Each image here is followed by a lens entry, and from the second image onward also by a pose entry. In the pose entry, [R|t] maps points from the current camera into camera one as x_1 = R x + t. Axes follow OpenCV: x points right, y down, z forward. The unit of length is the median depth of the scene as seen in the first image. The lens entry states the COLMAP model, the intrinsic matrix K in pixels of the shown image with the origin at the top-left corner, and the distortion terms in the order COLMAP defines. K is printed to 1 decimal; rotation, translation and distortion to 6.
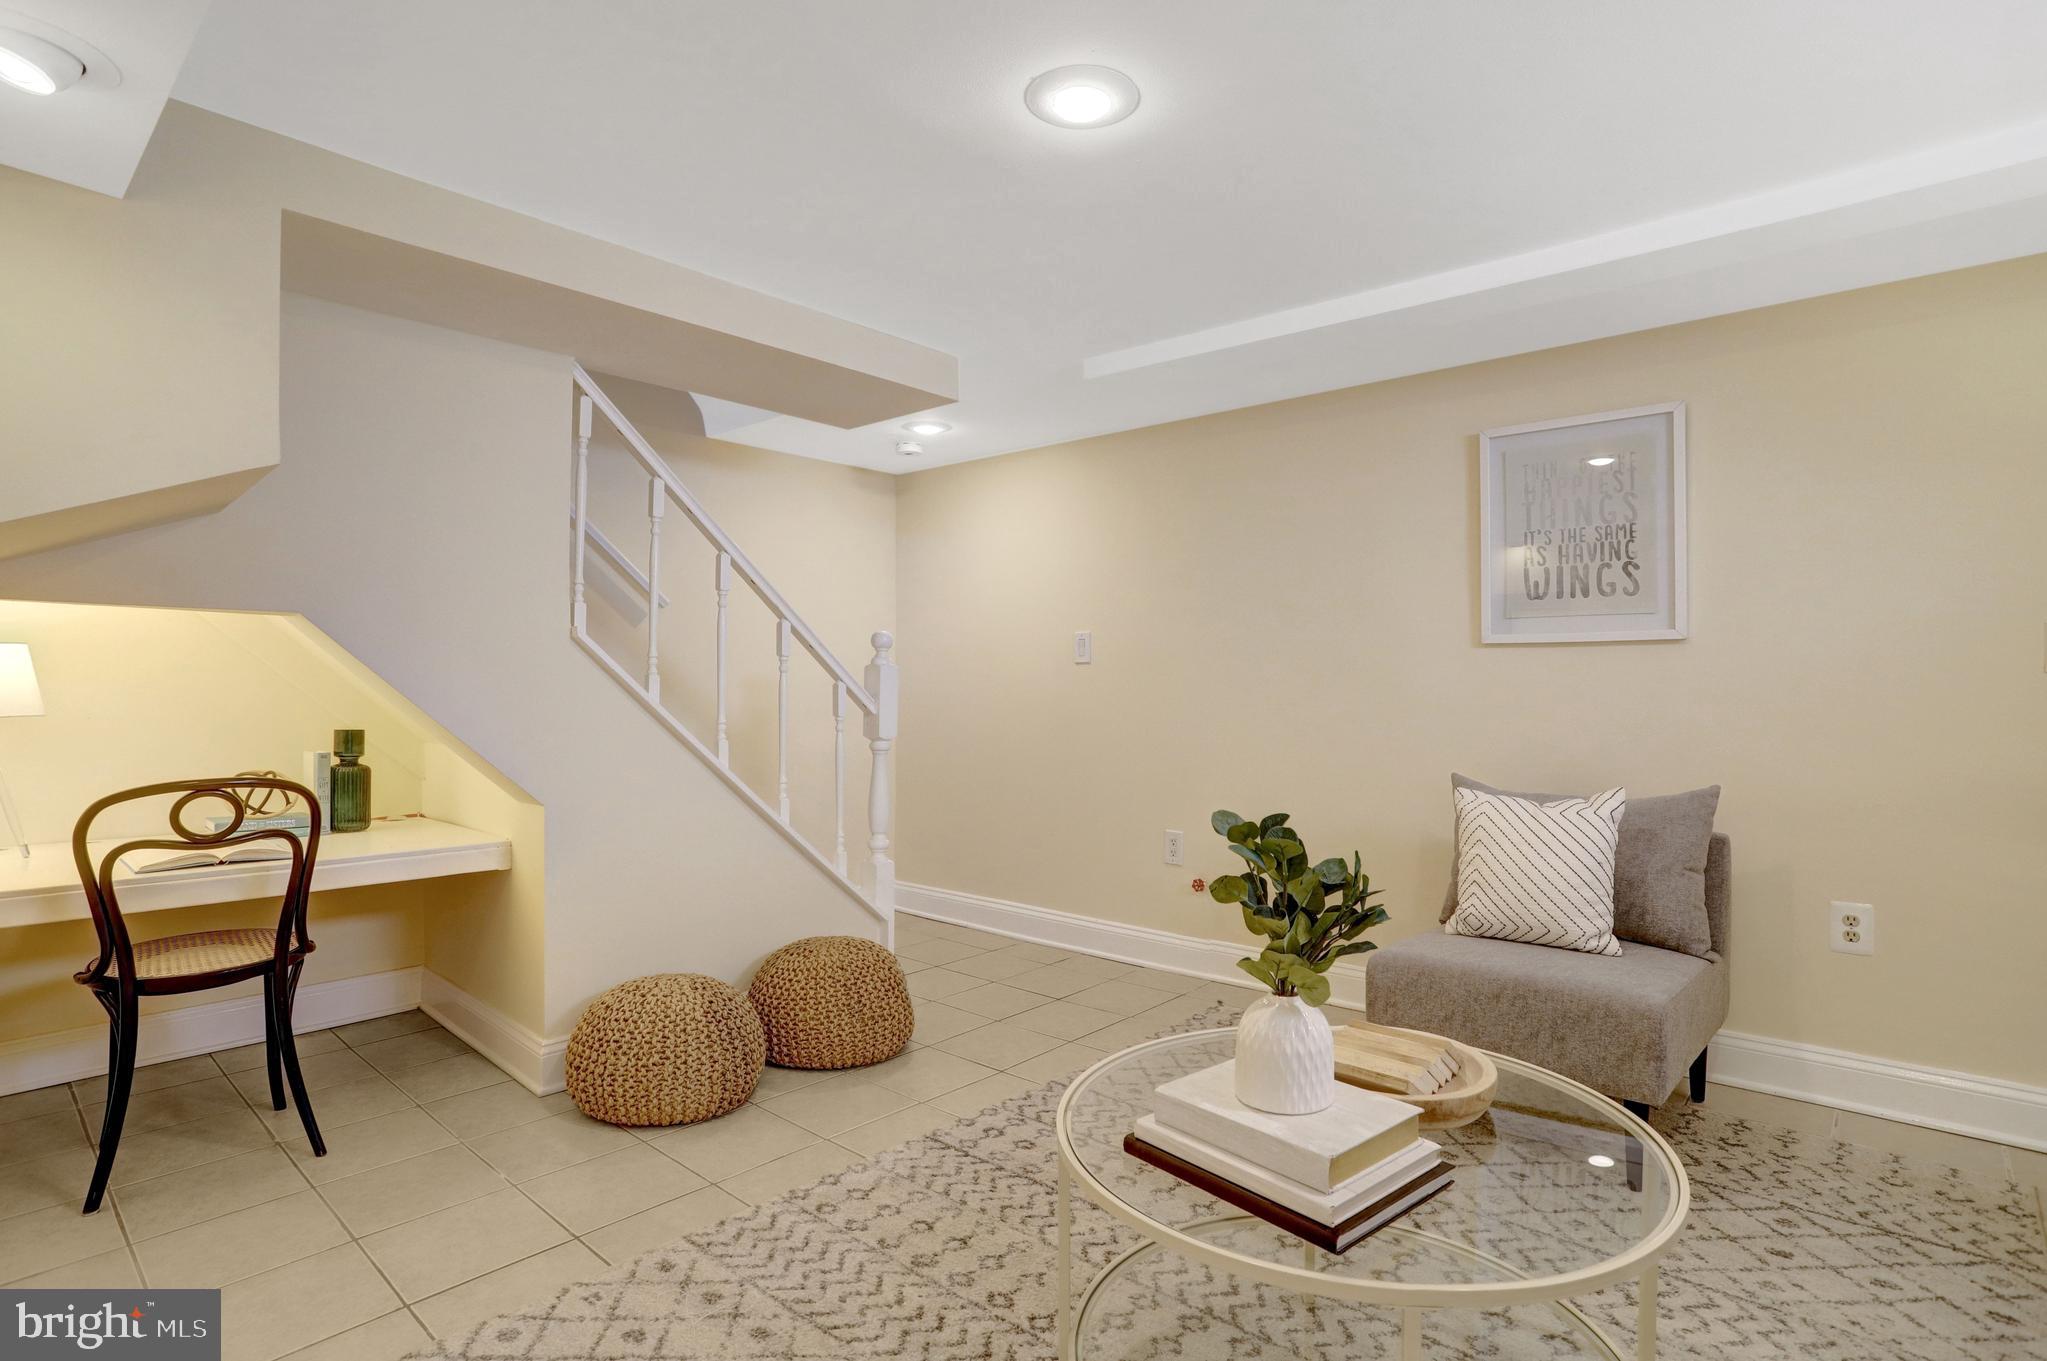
lens RADIAL K [[1011.0, 0, 1000.9], [0, 1011.0, 677.8], [0, 0, 1]] dist [-0.035563, 0.031935]
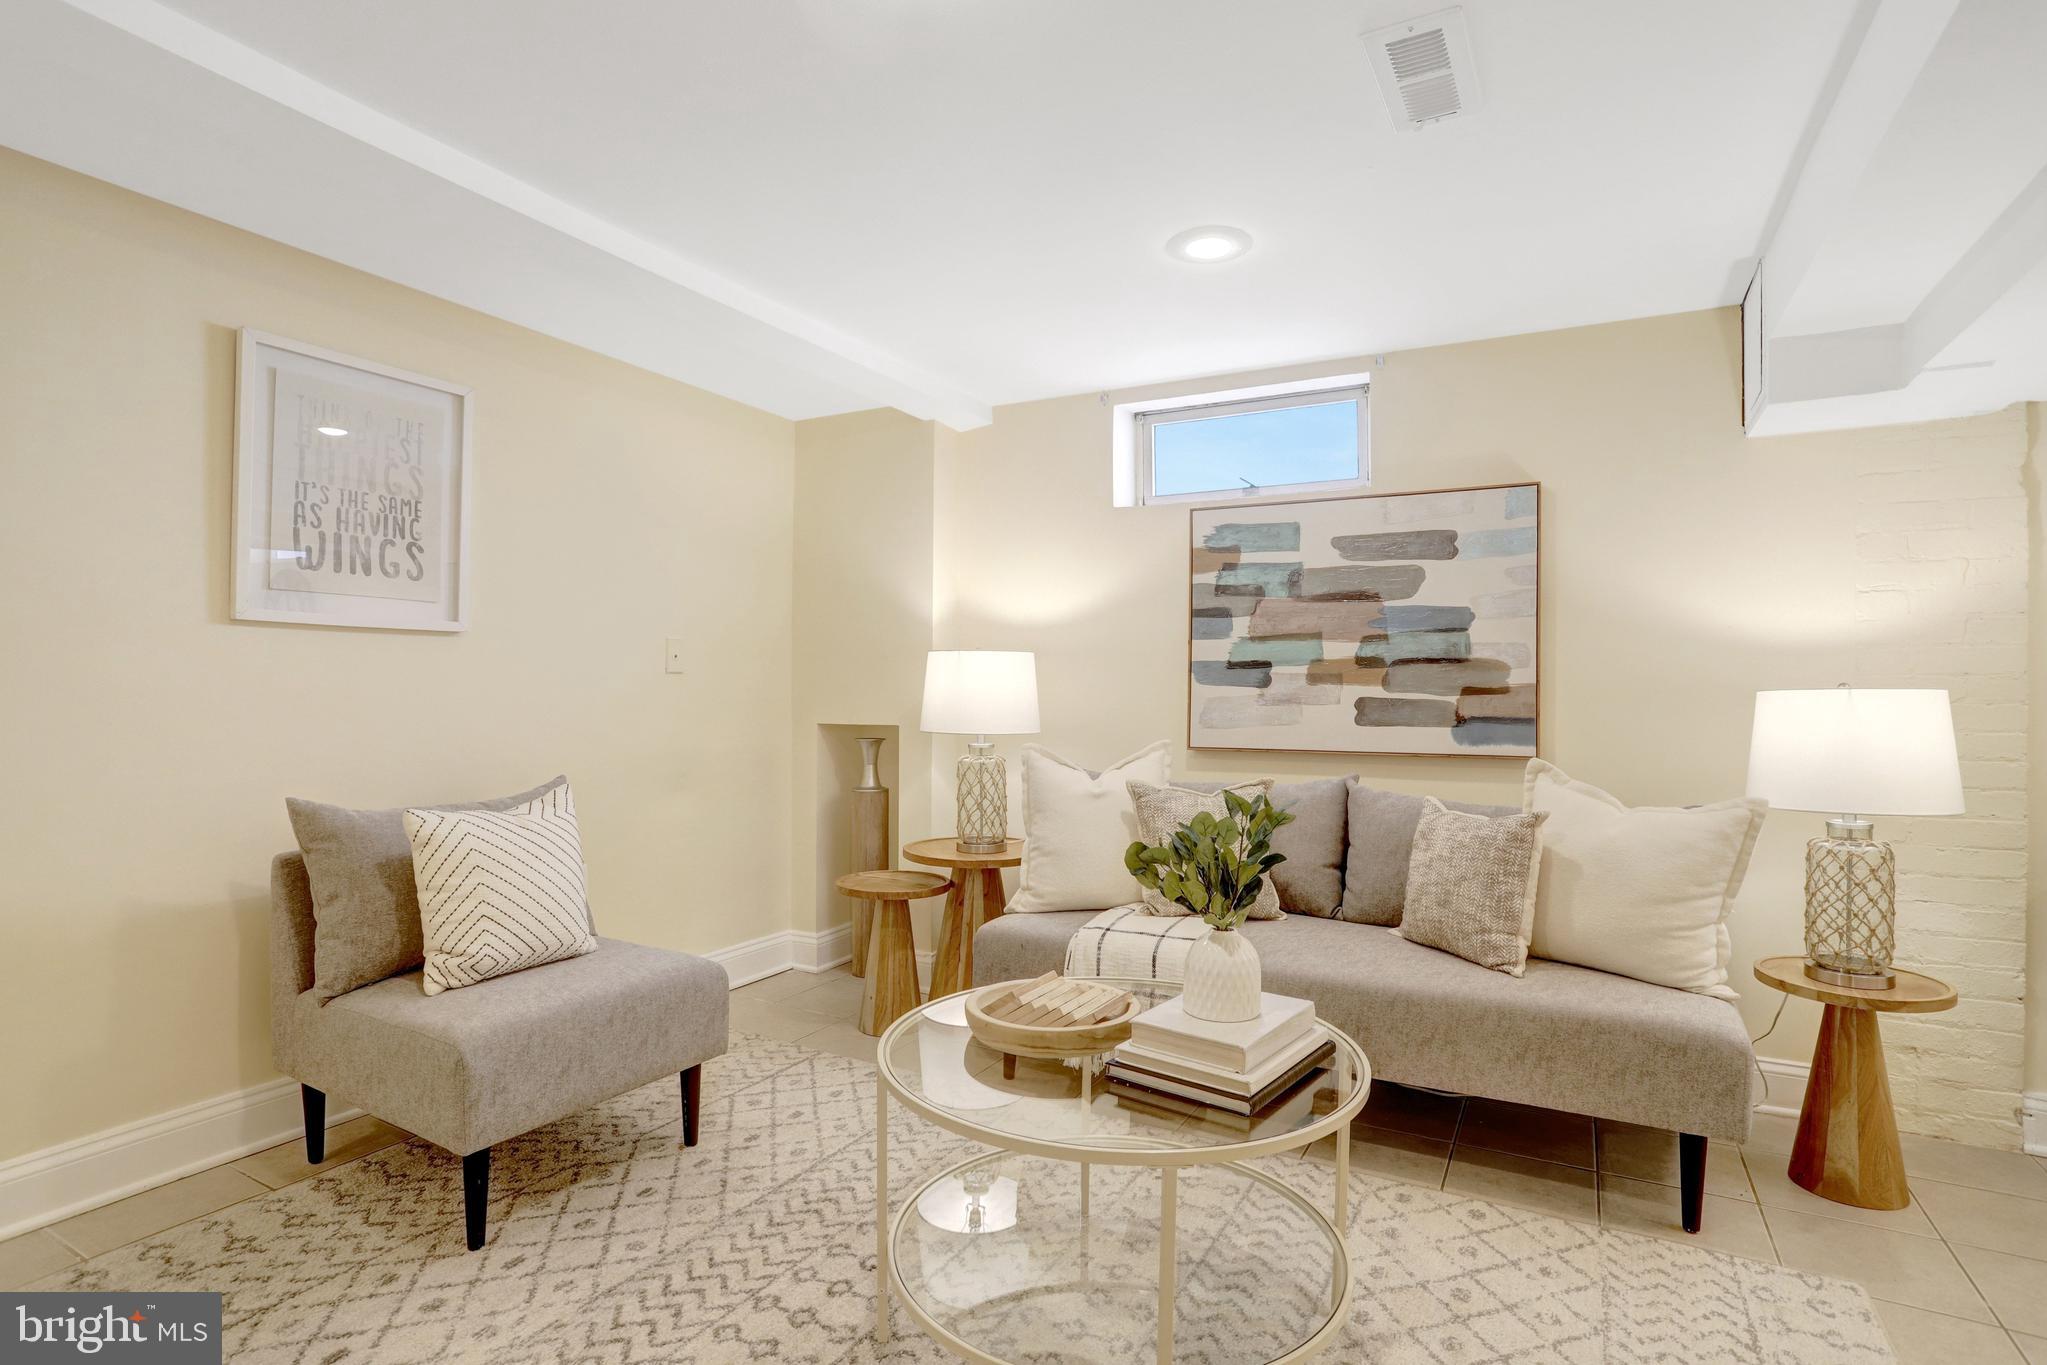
lens RADIAL K [[1057.4, 0, 1028.4], [0, 1057.4, 669.5], [0, 0, 1]] dist [-0.041890, 0.000480]
pose [[-0.233878, 0.016938, 0.972119, -0.414825], [-0.017789, 0.999606, -0.021697, 0.009127], [-0.972103, -0.022367, -0.233484, 0.674815]]
